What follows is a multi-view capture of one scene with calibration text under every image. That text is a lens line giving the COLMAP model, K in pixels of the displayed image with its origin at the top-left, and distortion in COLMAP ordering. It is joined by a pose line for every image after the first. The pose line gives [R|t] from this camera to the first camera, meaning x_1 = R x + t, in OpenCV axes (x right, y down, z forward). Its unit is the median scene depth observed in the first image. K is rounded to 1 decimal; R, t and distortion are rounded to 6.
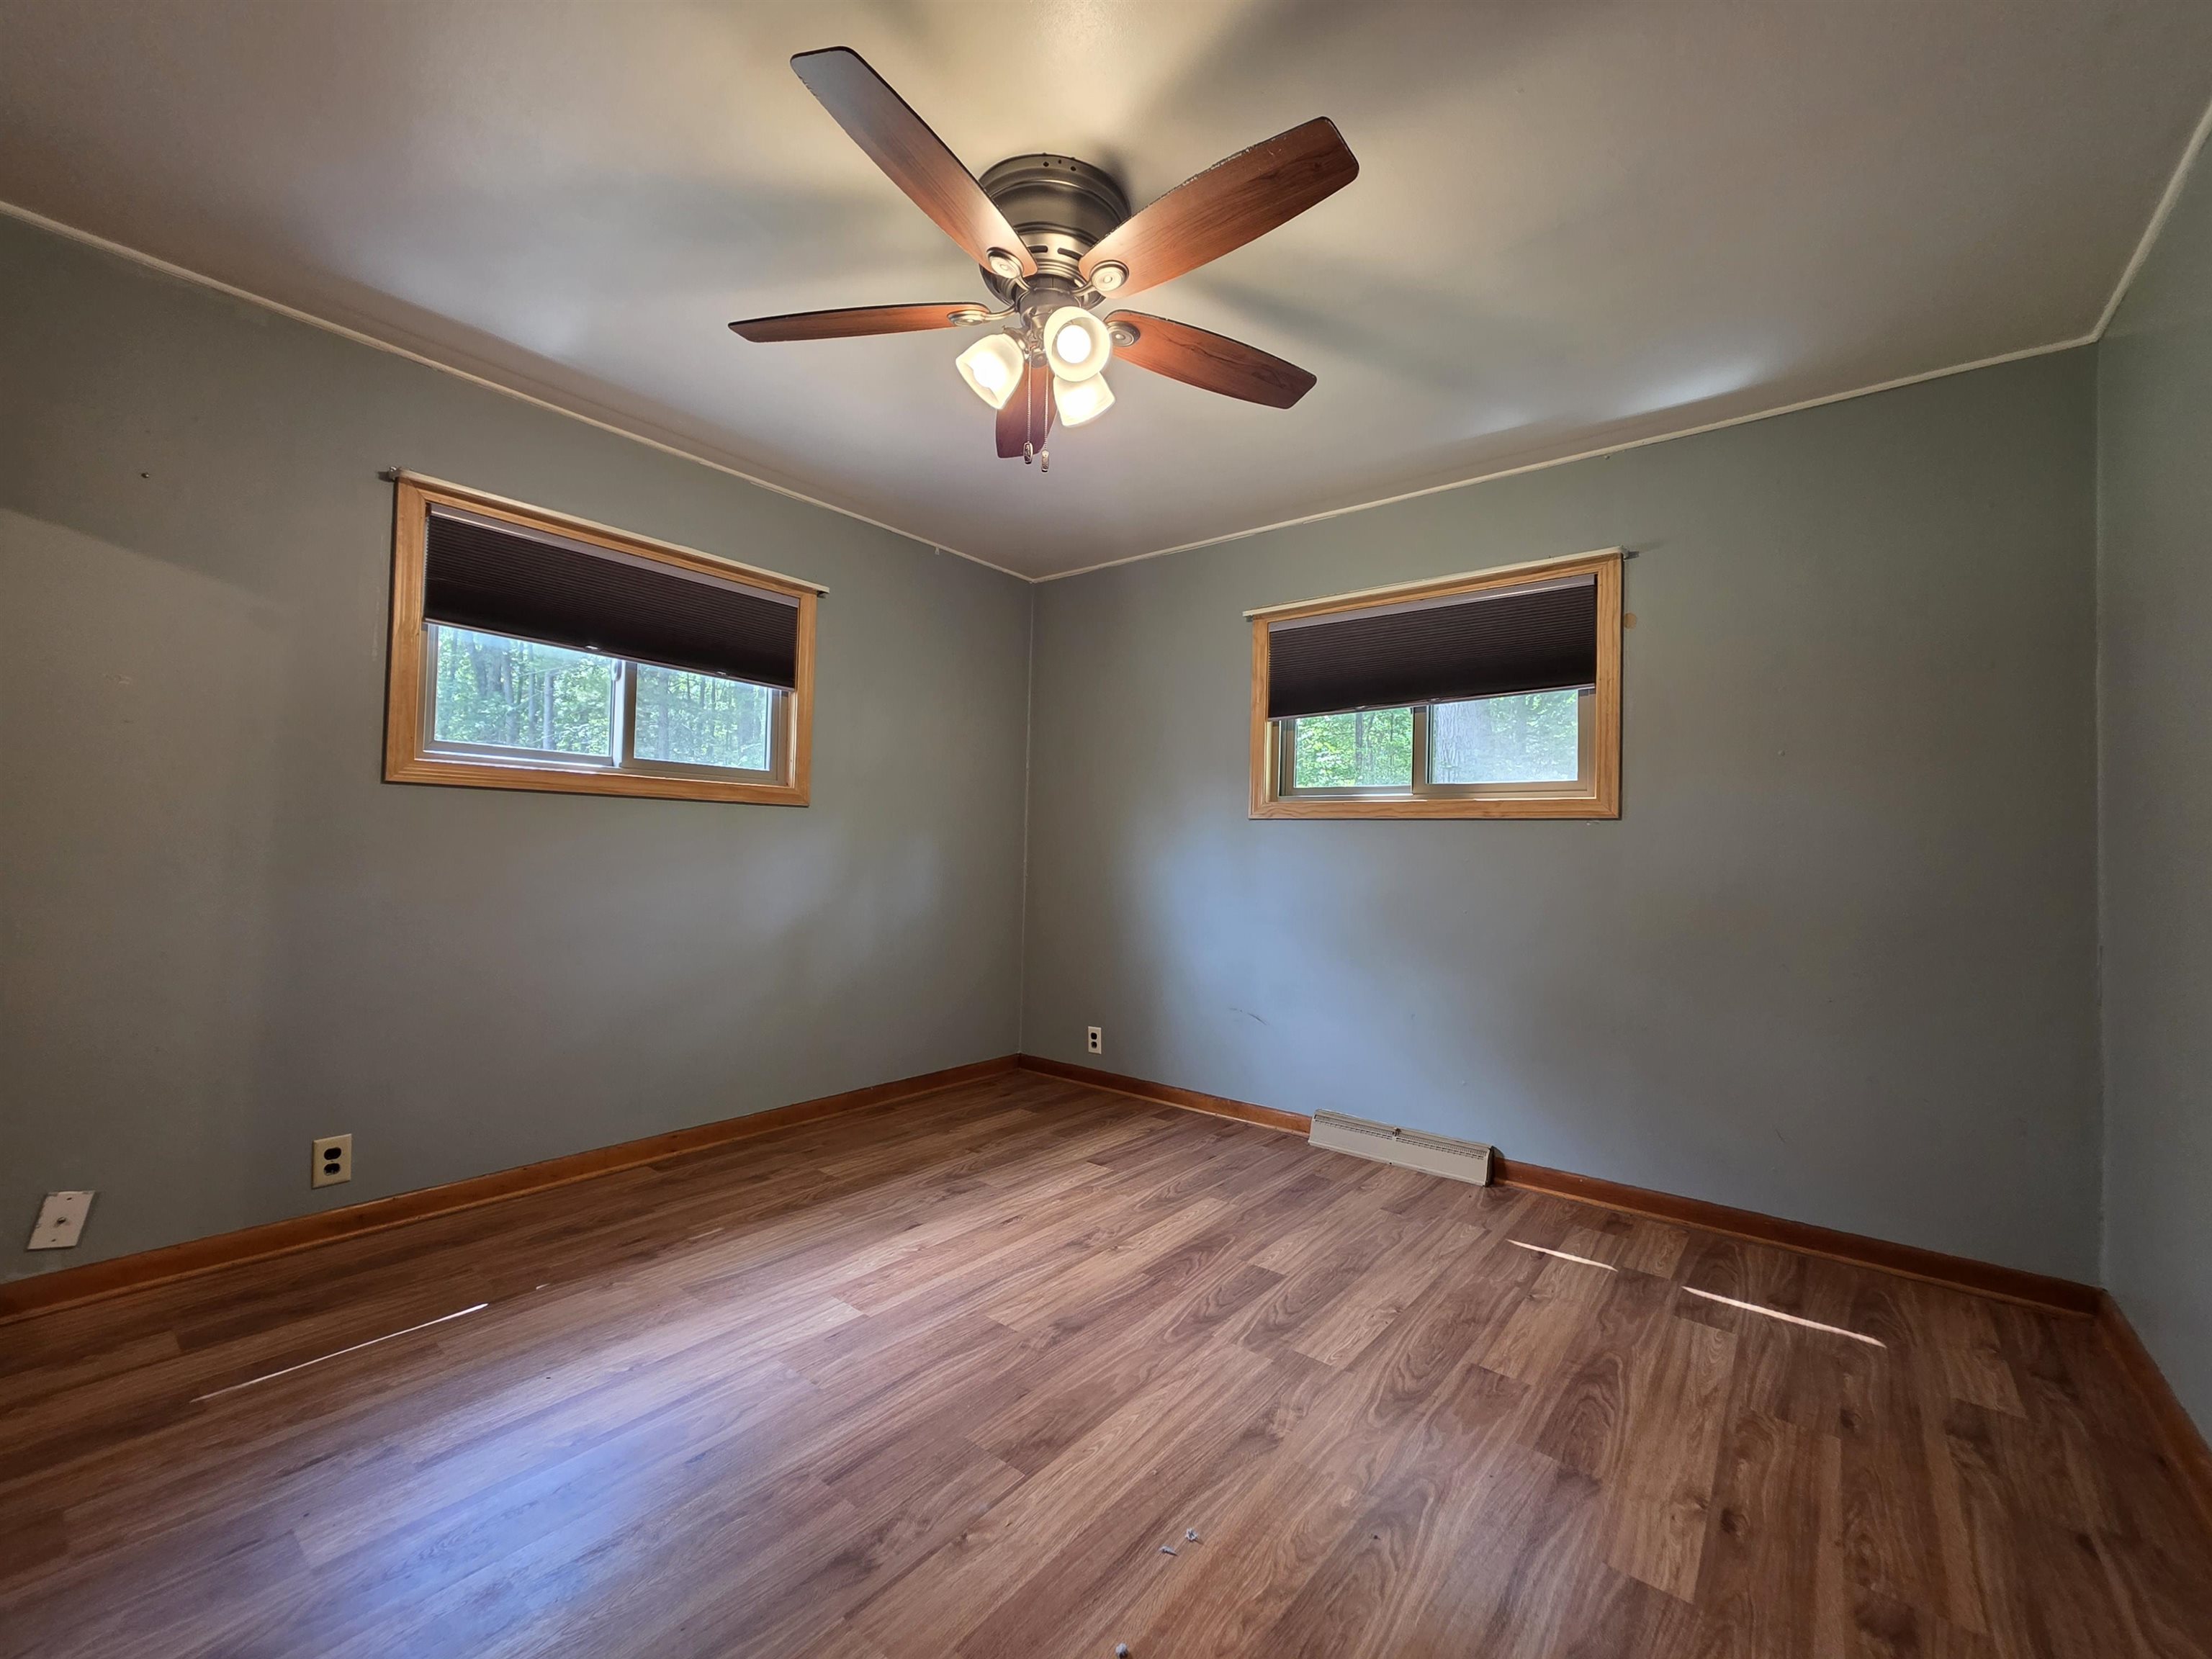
lens RADIAL K [[973.3, 0, 1106.0], [0, 973.3, 829.5], [0, 0, 1]] dist [-0.024748, -0.000067]
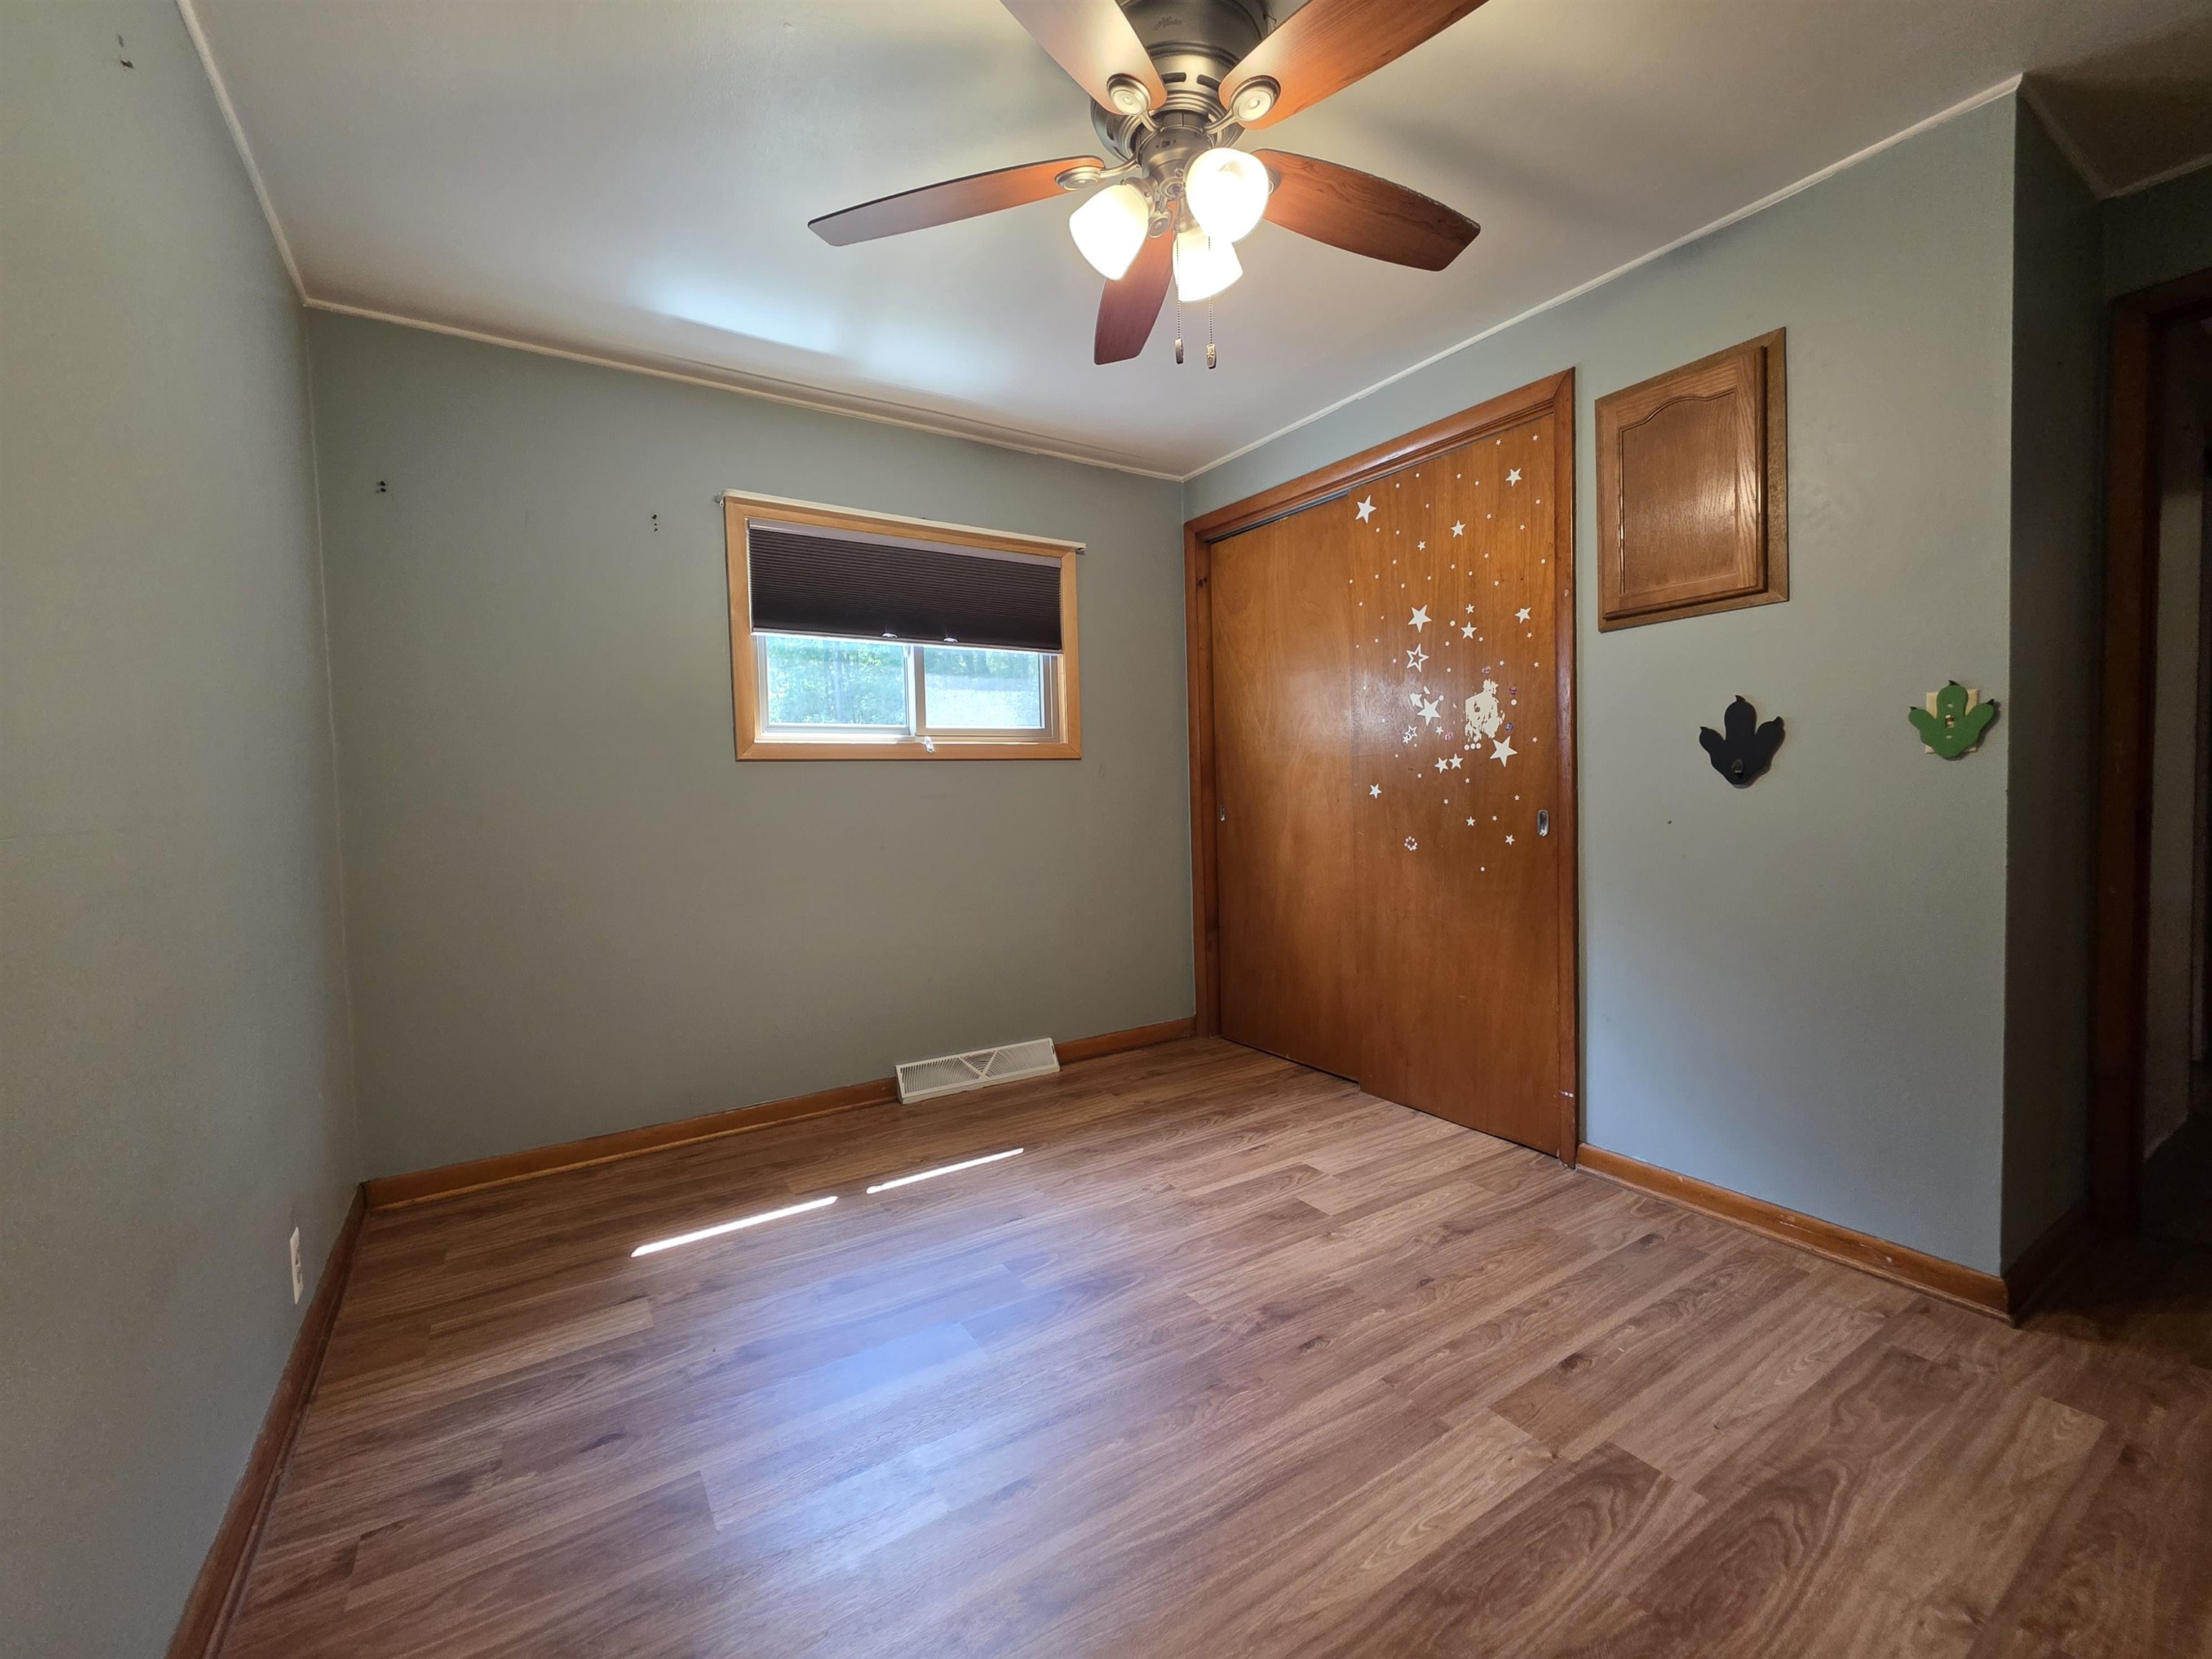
lens RADIAL K [[973.3, 0, 1106.0], [0, 973.3, 829.5], [0, 0, 1]] dist [-0.024748, -0.000067]
pose [[0.954238, -0.050437, -0.294765, 0.092158], [0.066466, 0.996791, 0.044609, 0.017274], [0.291569, -0.062160, 0.954528, 0.122063]]
